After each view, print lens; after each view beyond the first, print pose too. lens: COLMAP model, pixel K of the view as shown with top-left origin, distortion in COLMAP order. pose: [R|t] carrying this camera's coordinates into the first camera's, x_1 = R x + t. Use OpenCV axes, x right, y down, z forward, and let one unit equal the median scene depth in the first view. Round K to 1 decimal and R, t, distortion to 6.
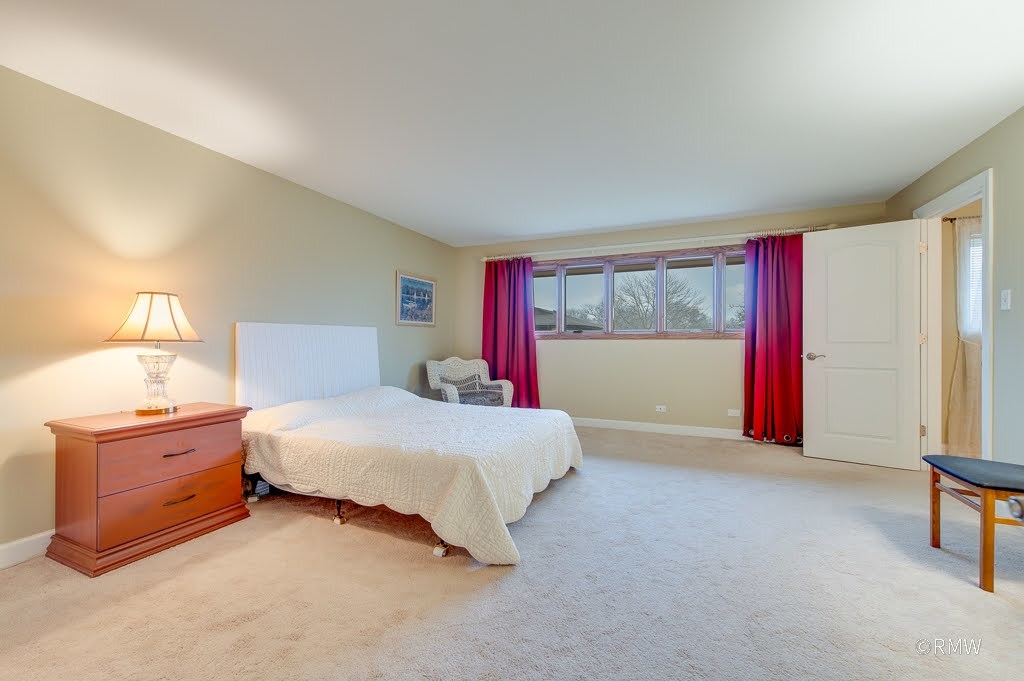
lens RADIAL K [[402.1, 0, 511.4], [0, 402.1, 339.5], [0, 0, 1]] dist [0.000158, -0.000373]
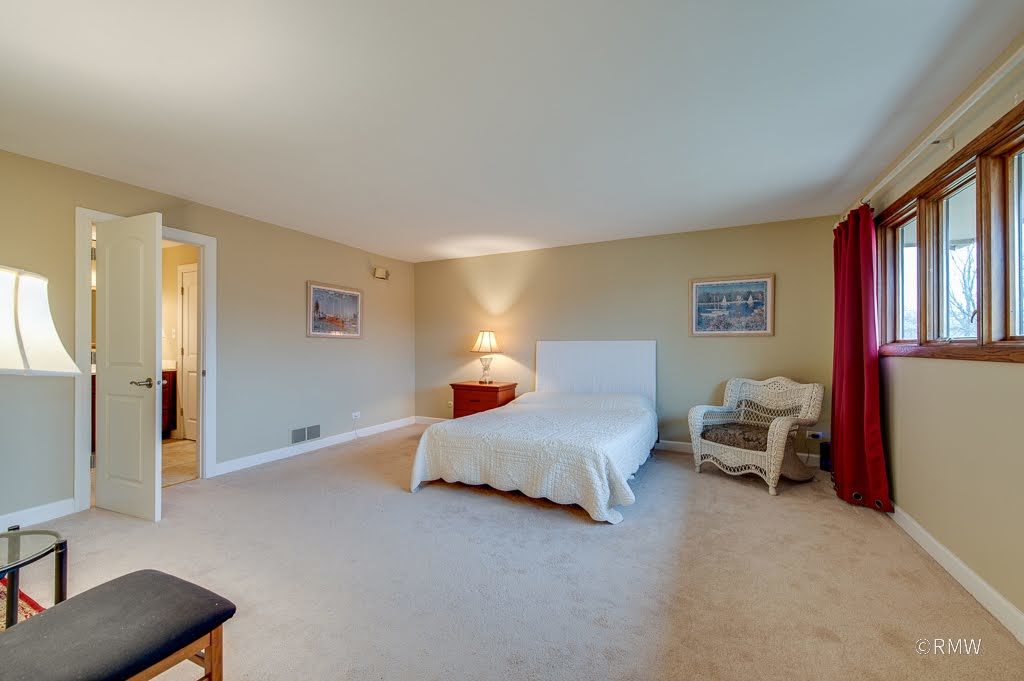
lens RADIAL K [[402.1, 0, 511.5], [0, 402.1, 343.1], [0, 0, 1]] dist [0.000158, -0.000373]
pose [[-0.054128, -0.004731, -0.998523, 0.656575], [0.002510, 0.999985, -0.004874, -0.016929], [0.998531, -0.002770, -0.054115, 0.596291]]
